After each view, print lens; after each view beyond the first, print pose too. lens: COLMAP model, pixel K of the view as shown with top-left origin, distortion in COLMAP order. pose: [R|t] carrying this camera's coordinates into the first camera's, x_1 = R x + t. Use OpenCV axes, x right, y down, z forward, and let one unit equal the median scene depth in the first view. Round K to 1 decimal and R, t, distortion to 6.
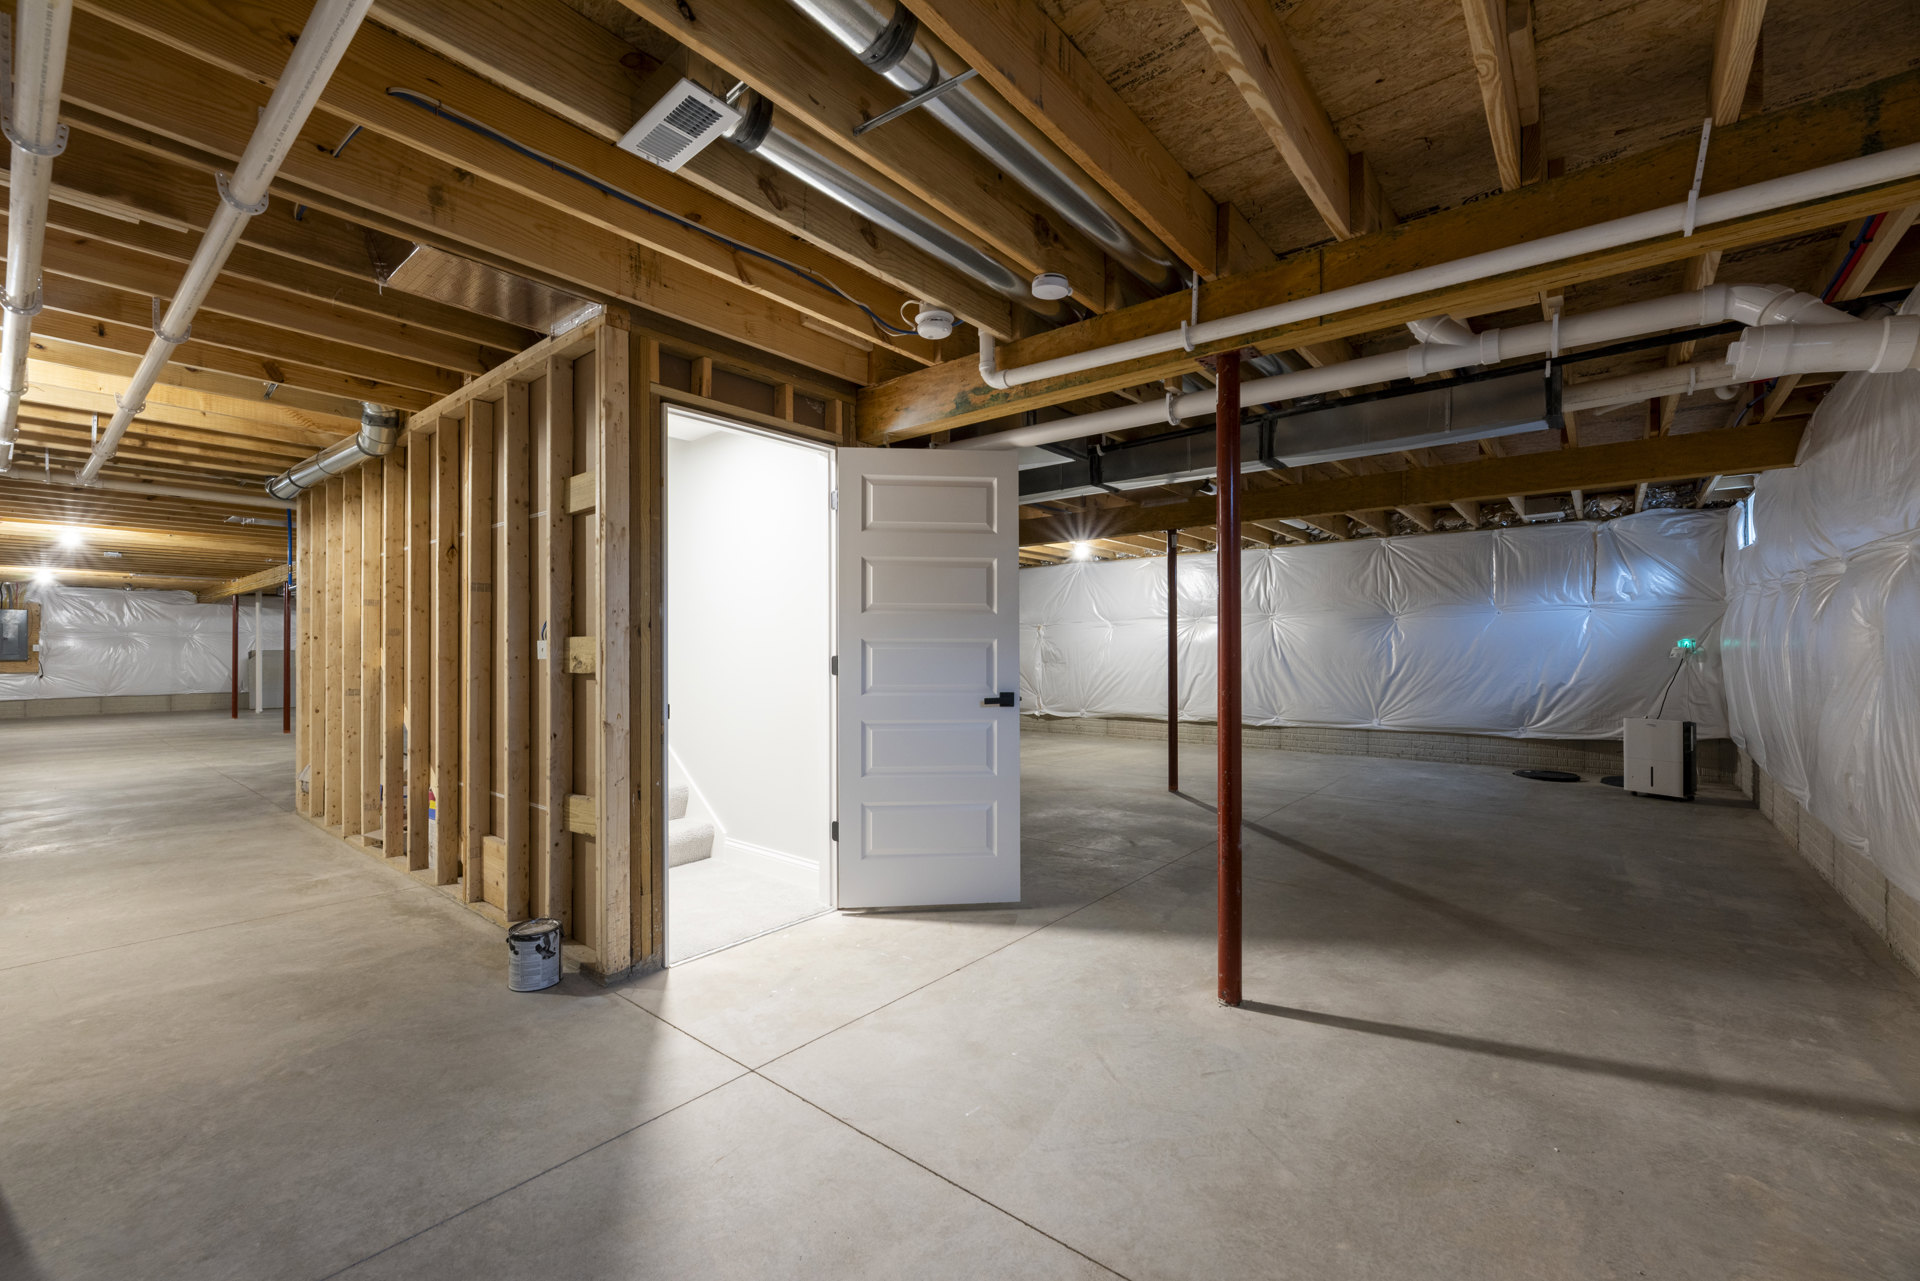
lens RADIAL K [[785.0, 0, 973.2], [0, 785.0, 640.9], [0, 0, 1]] dist [0.001394, -0.000440]
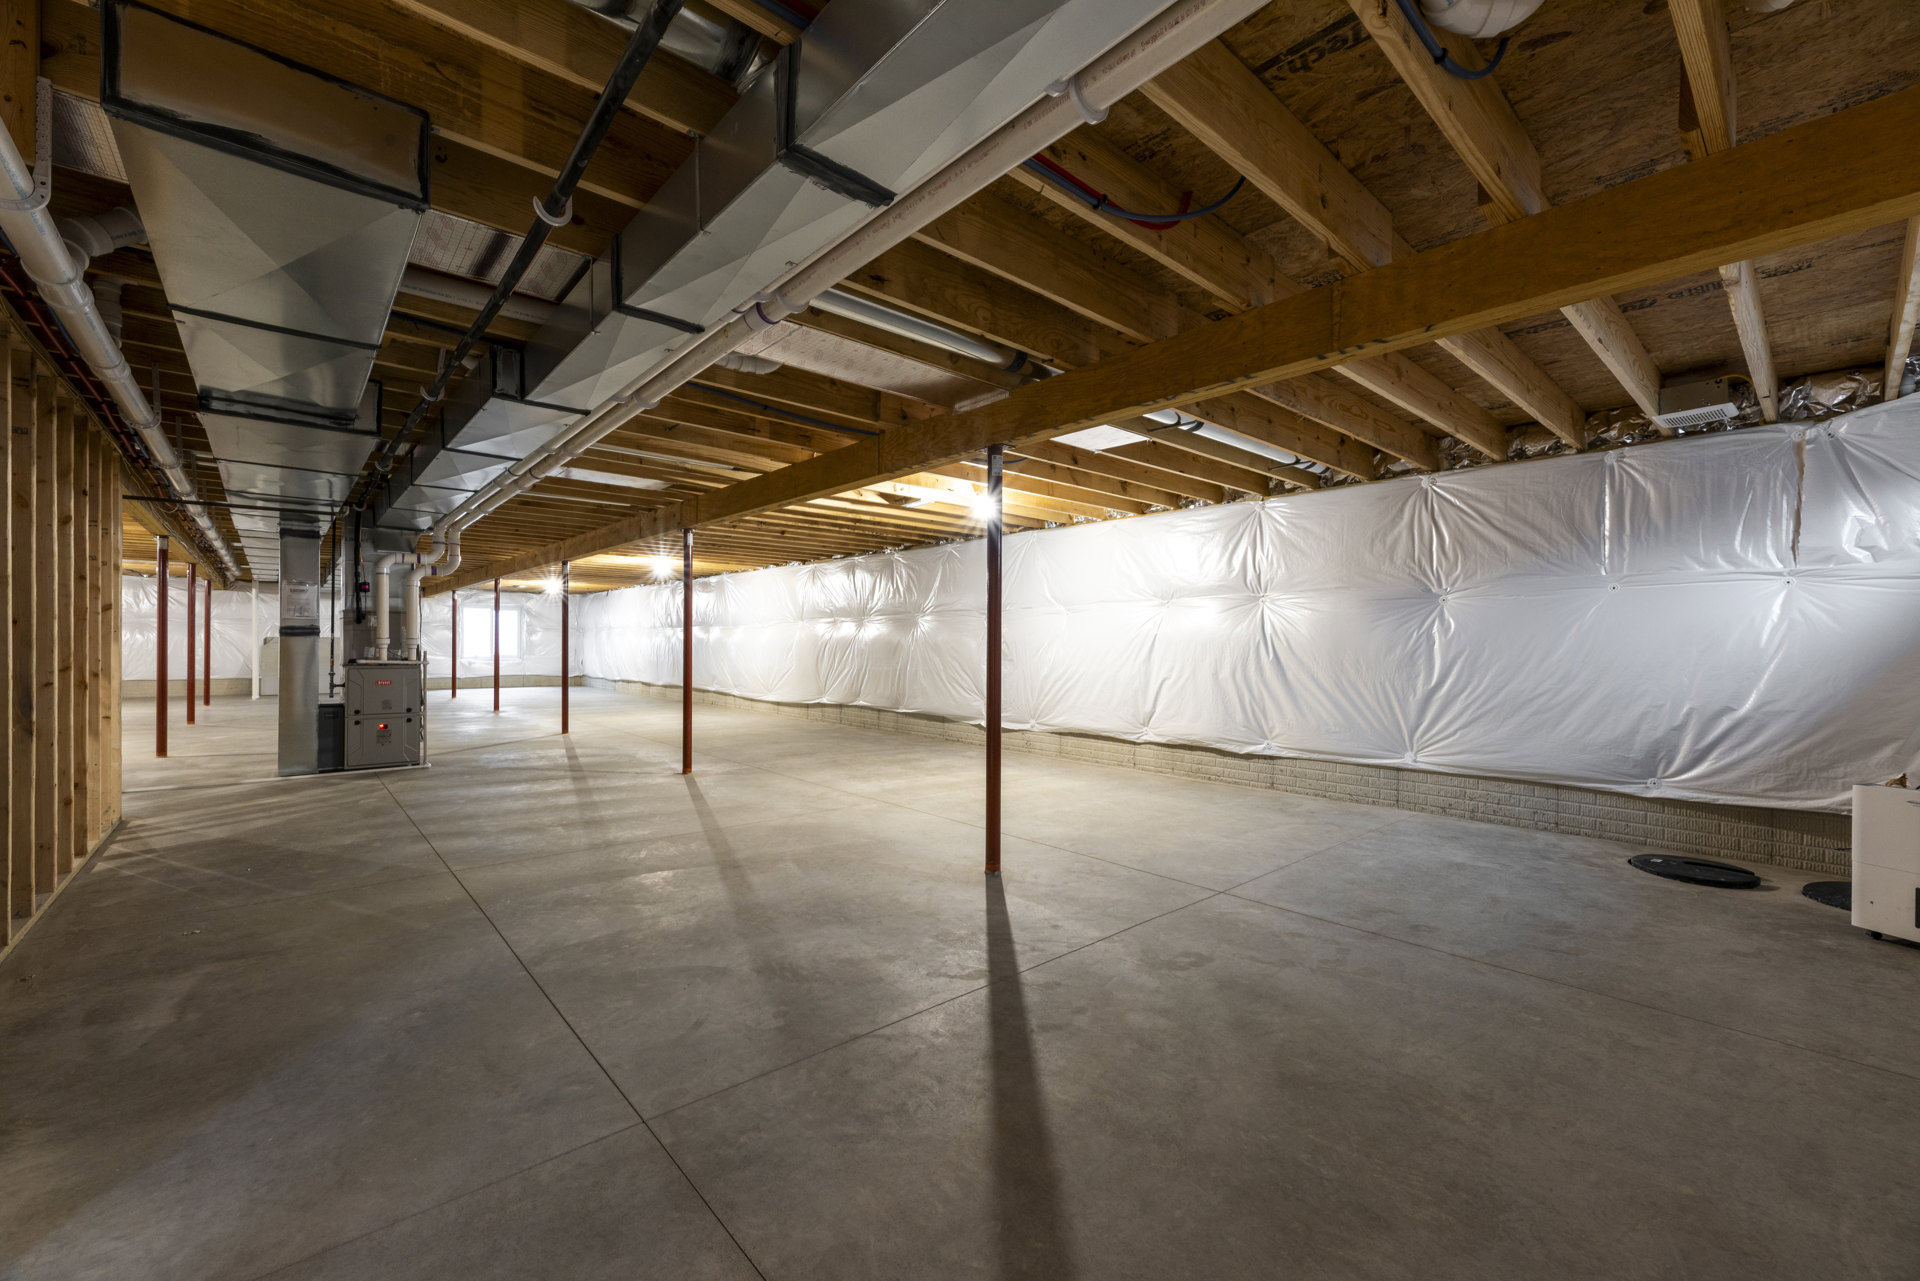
lens RADIAL K [[785.0, 0, 948.2], [0, 785.0, 641.1], [0, 0, 1]] dist [0.001394, -0.000440]
pose [[0.985764, 0.009967, -0.167838, 0.261526], [-0.008877, 0.999934, 0.007244, 0.005605], [0.167899, -0.005651, 0.985788, 0.312526]]
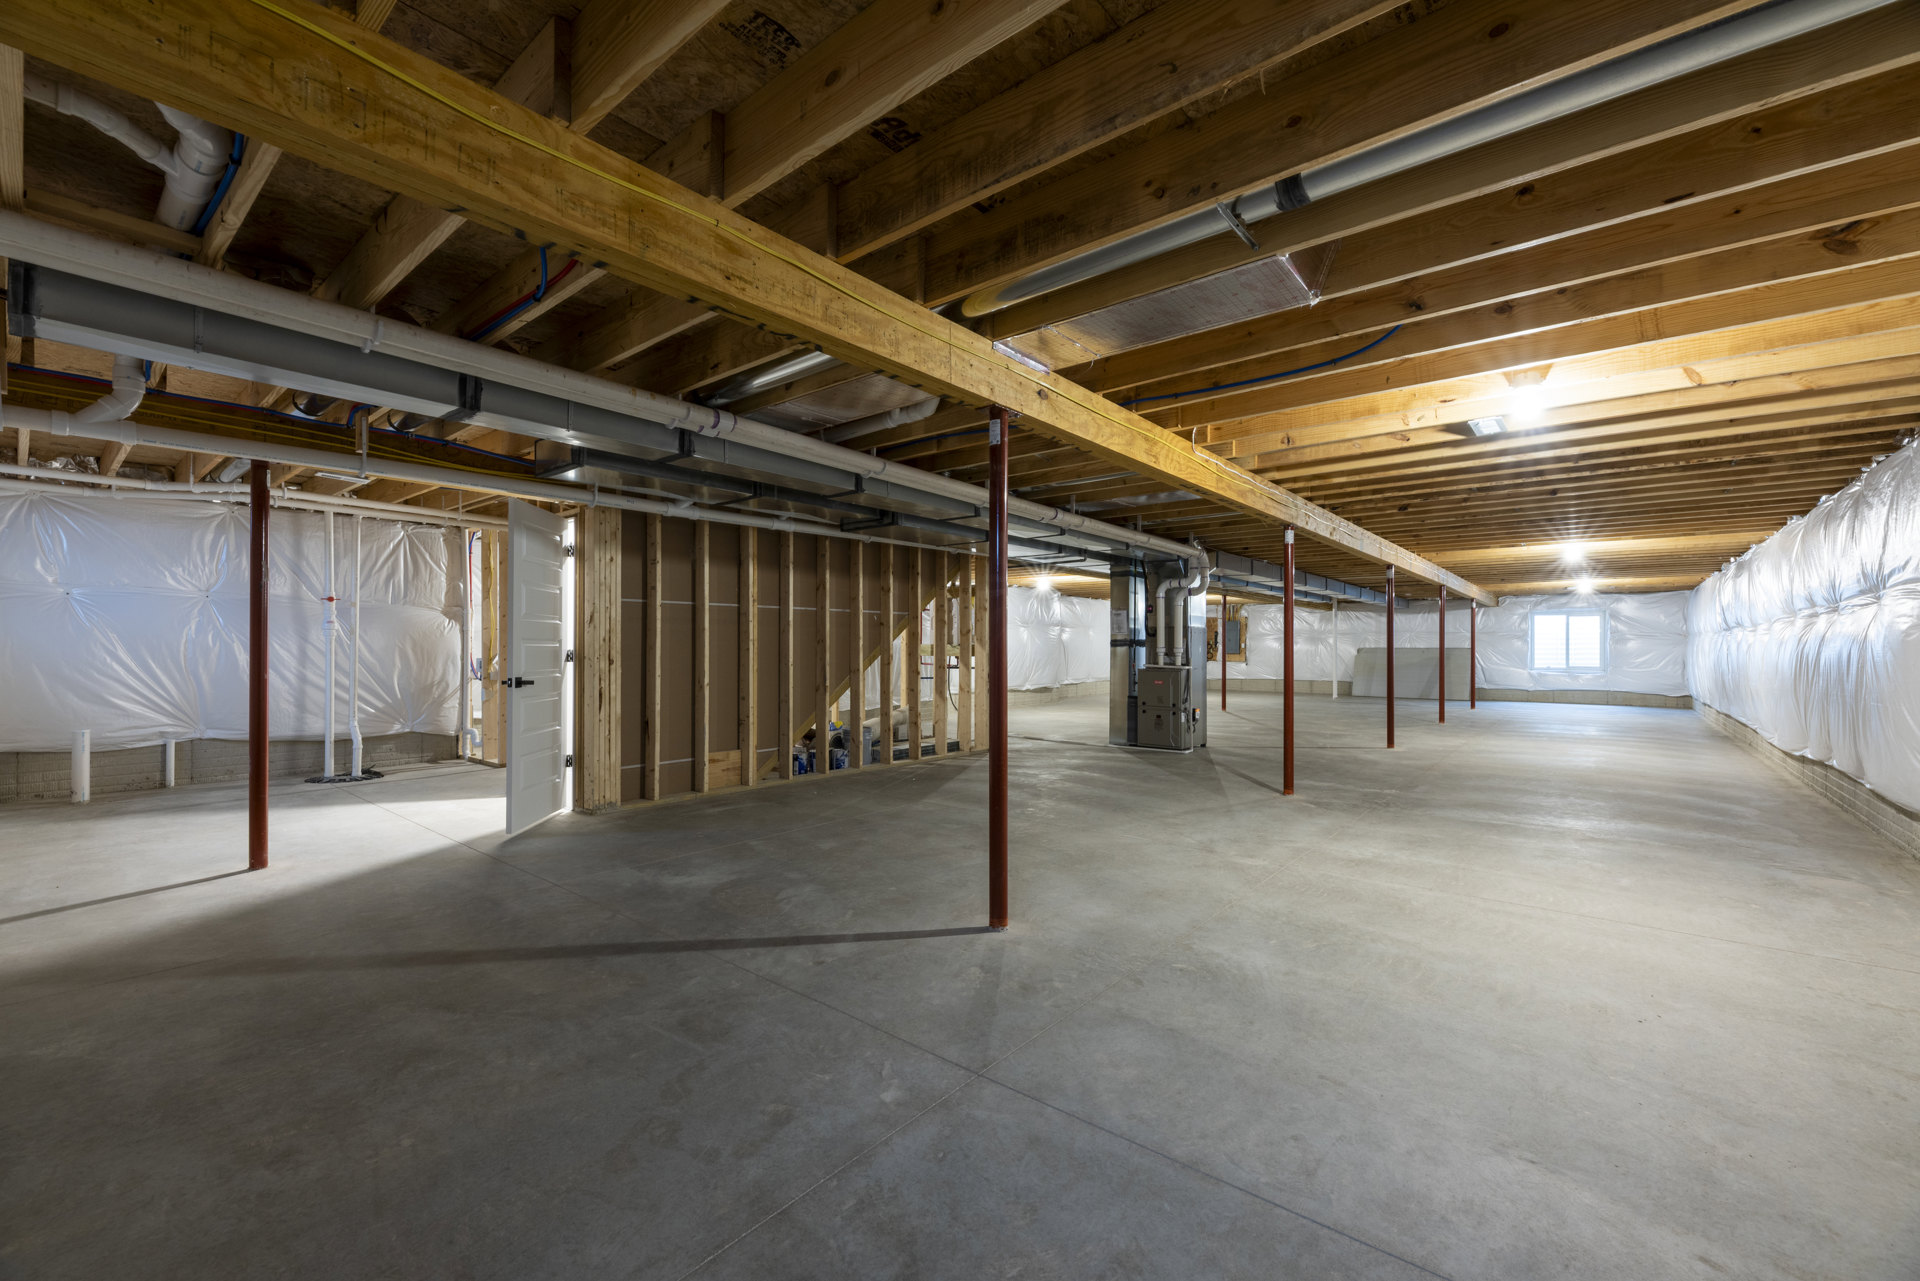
lens RADIAL K [[785.0, 0, 958.8], [0, 785.0, 644.5], [0, 0, 1]] dist [0.001394, -0.000440]
pose [[-0.014190, 0.000904, -0.999899, 0.745035], [0.002912, 0.999995, 0.000863, 0.009599], [0.999895, -0.002899, -0.014193, 0.973672]]
